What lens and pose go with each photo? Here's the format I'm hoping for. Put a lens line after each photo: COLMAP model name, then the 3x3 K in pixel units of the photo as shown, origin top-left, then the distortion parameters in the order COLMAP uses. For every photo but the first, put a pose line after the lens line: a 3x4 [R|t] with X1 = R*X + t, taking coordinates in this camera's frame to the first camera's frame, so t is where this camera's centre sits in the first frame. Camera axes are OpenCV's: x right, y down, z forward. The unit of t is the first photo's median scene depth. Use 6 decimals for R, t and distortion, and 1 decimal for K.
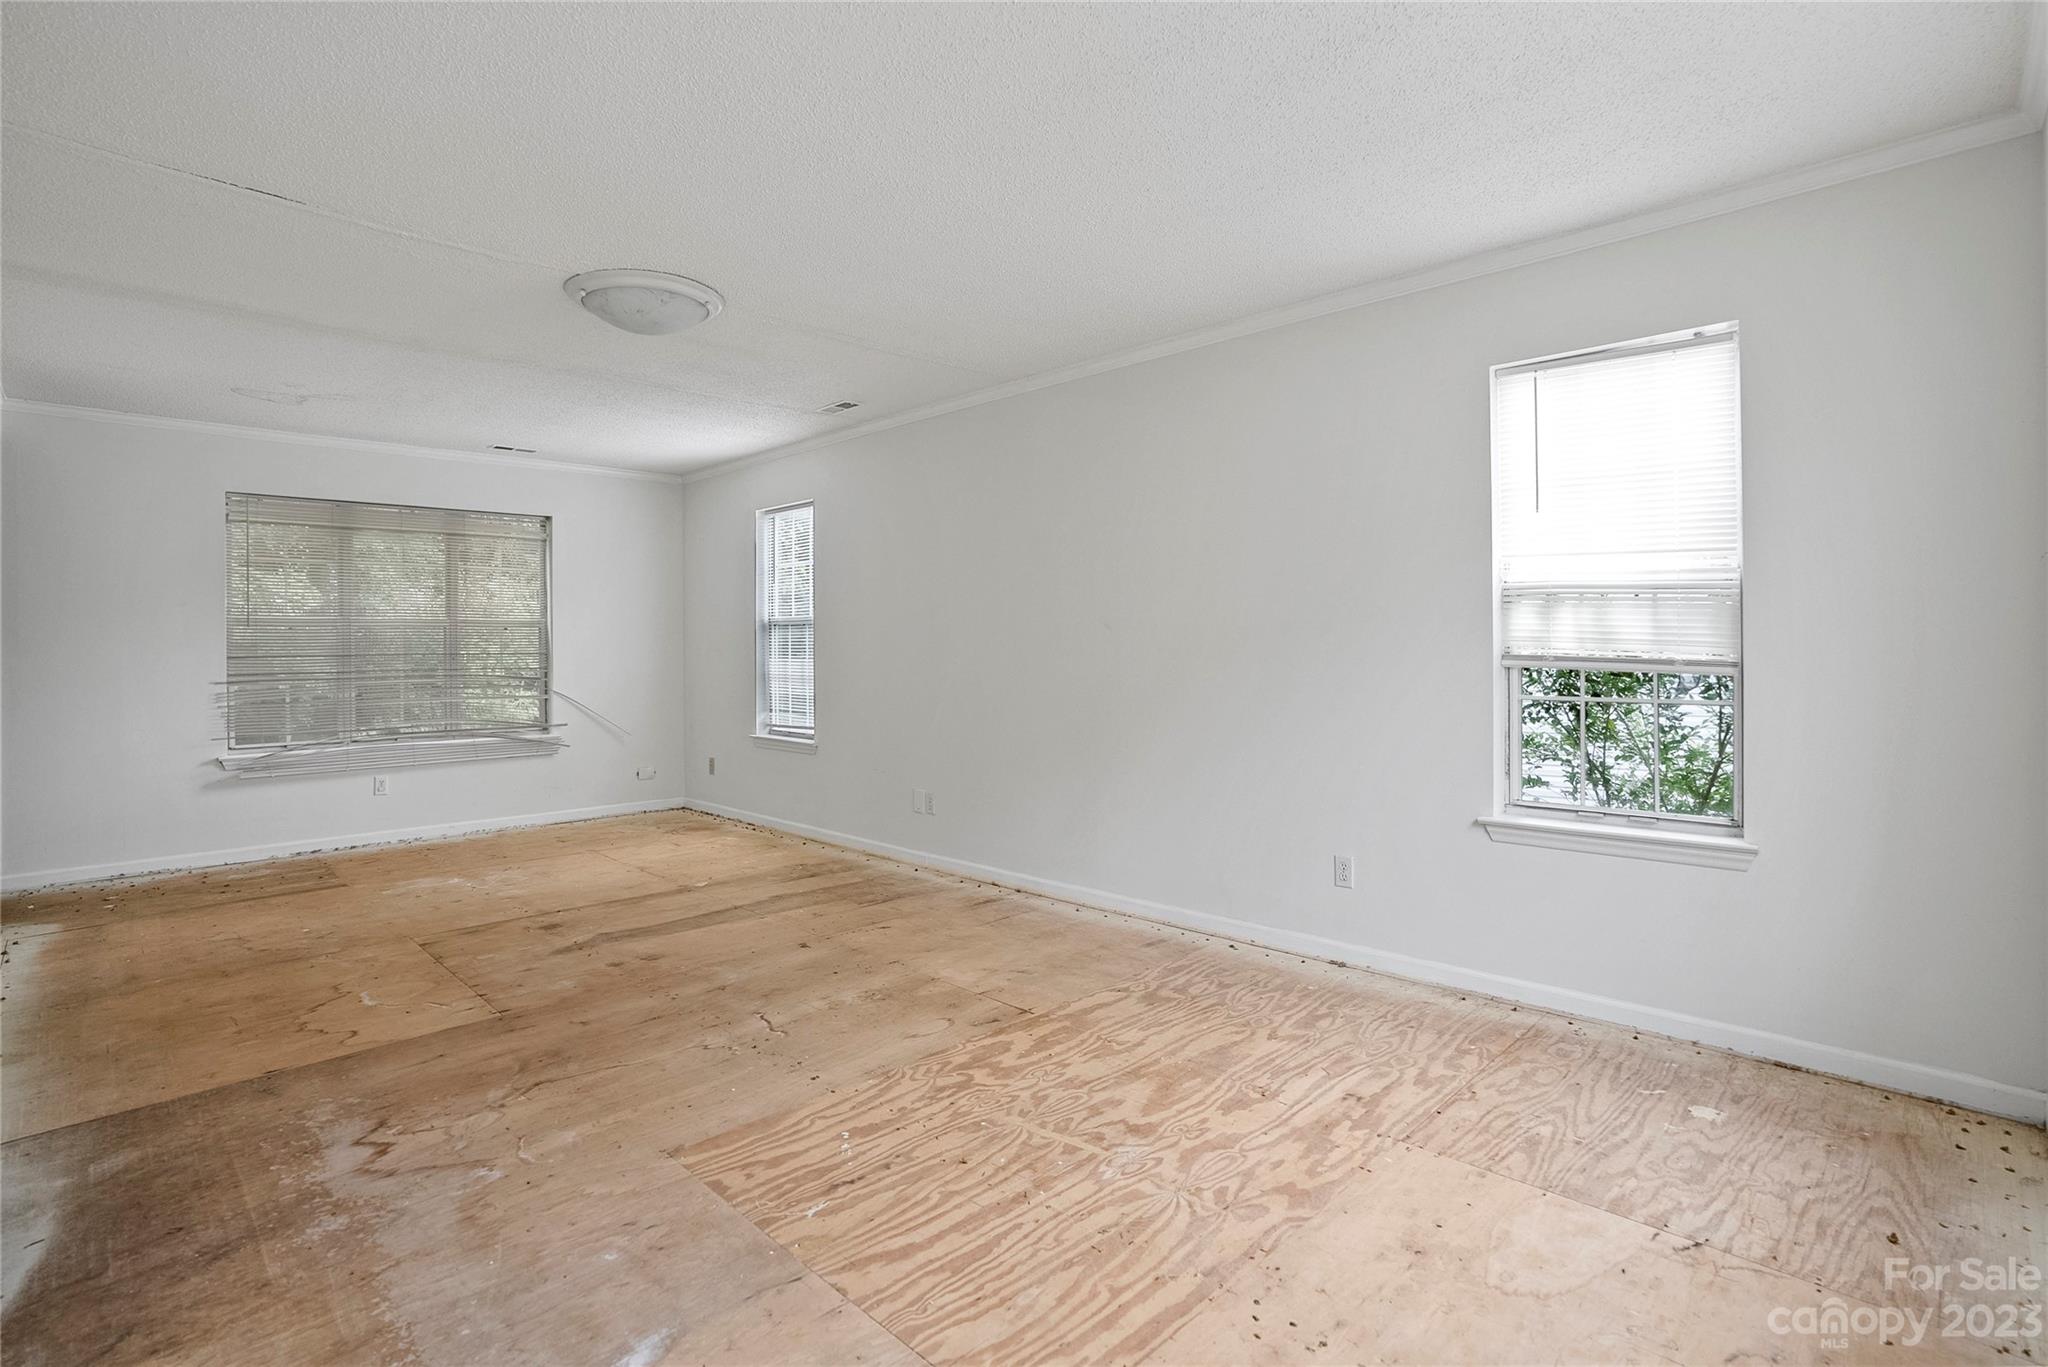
lens RADIAL K [[960.2, 0, 1024.9], [0, 960.2, 654.4], [0, 0, 1]] dist [-0.069248, 0.028576]
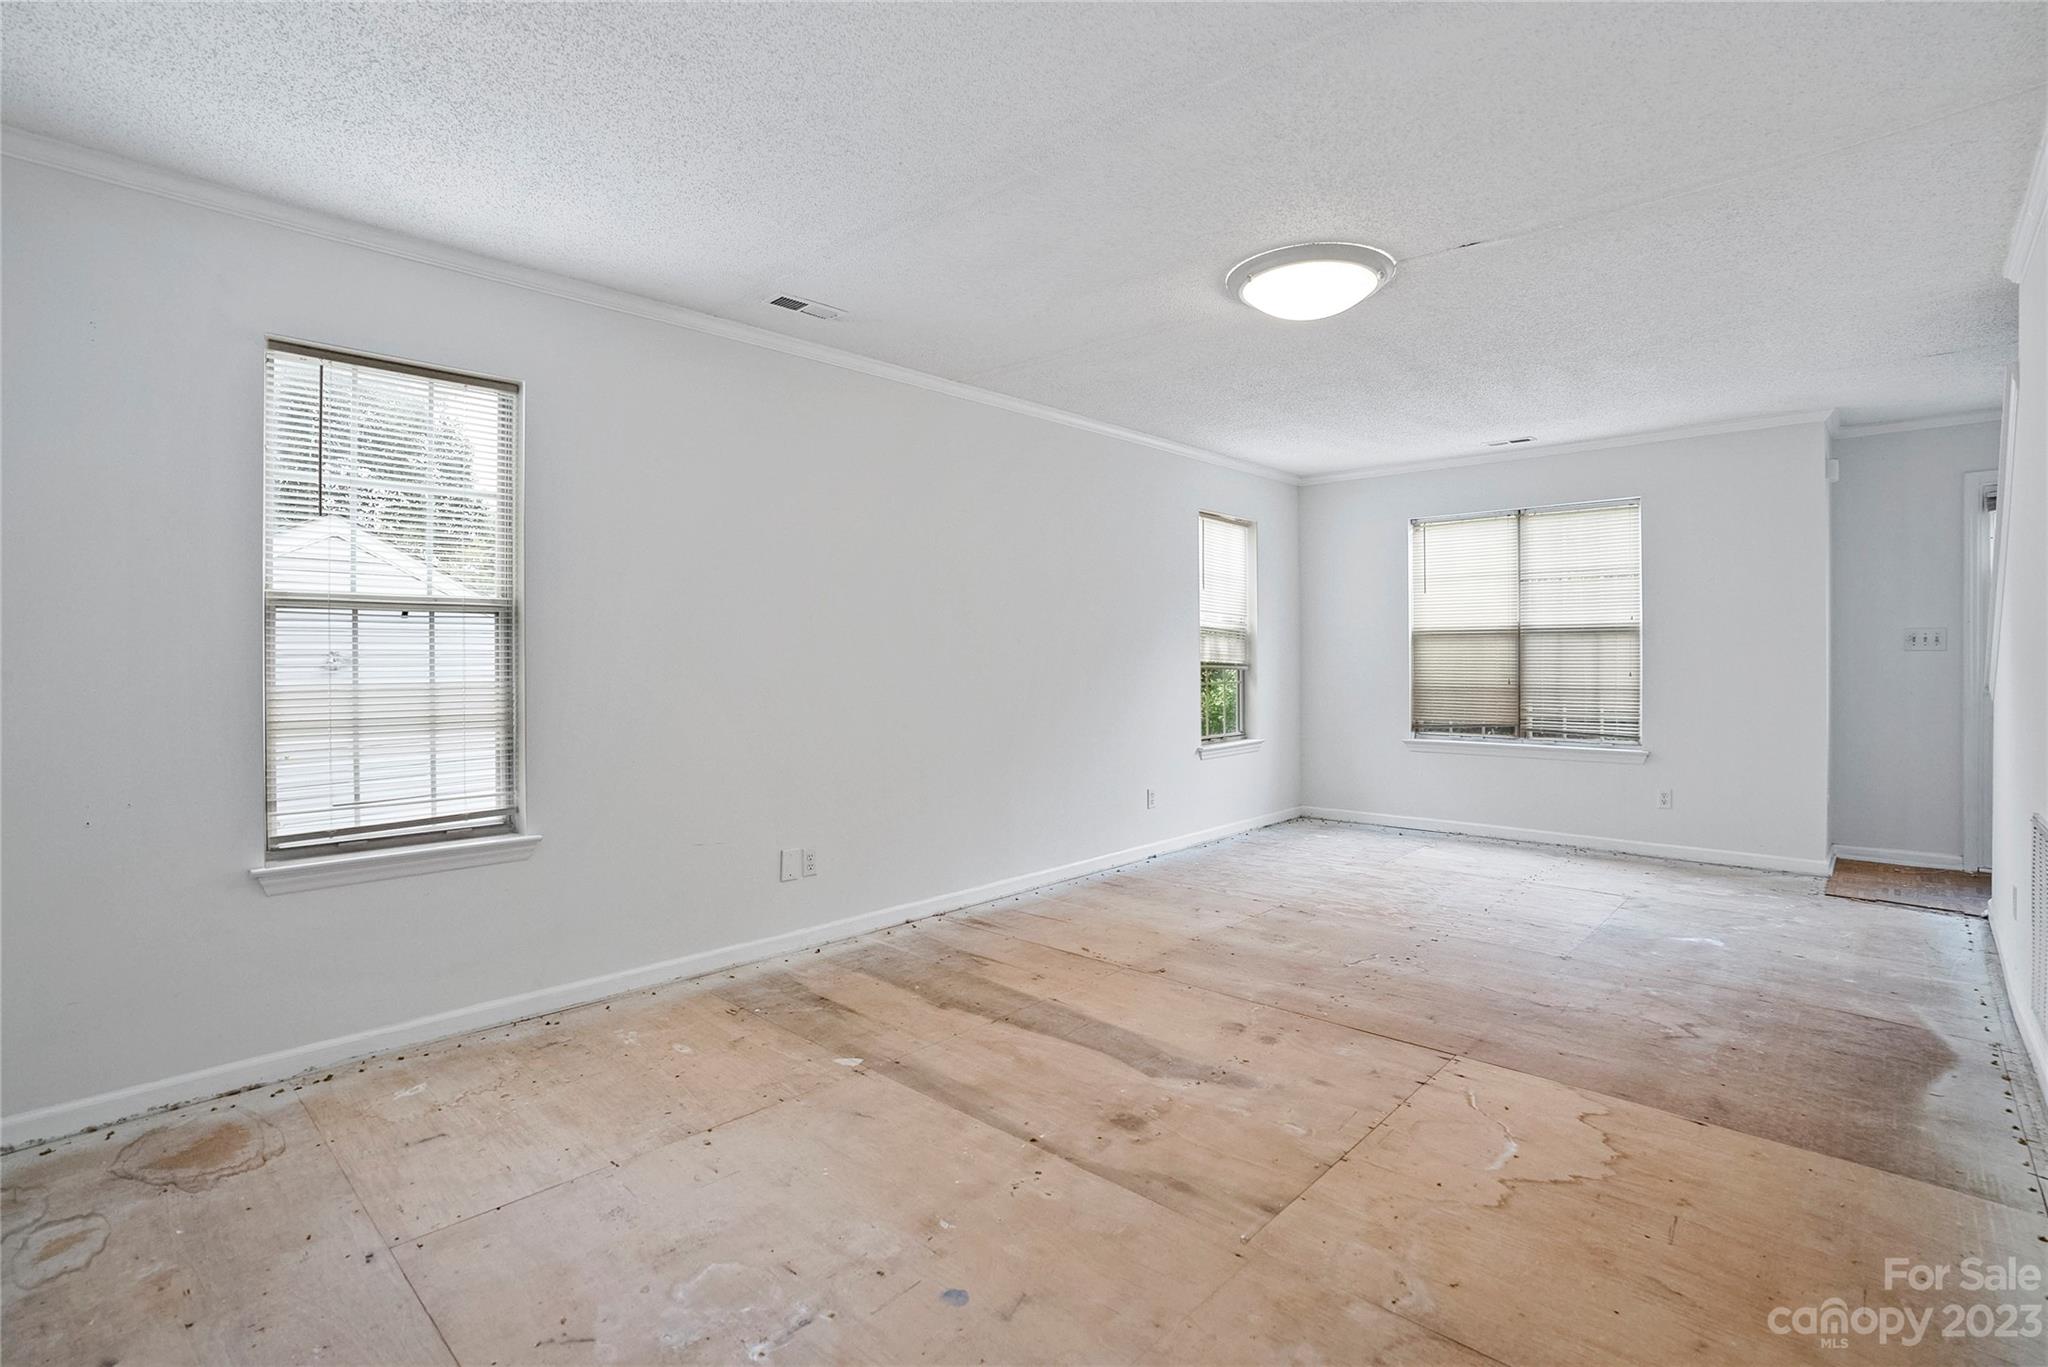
lens RADIAL K [[960.2, 0, 1024.9], [0, 960.2, 654.4], [0, 0, 1]] dist [-0.069248, 0.028576]
pose [[-0.015539, 0.010340, 0.999826, -1.710775], [0.015482, 0.999829, -0.010100, 0.001465], [-0.999759, 0.015322, -0.015696, 1.666248]]
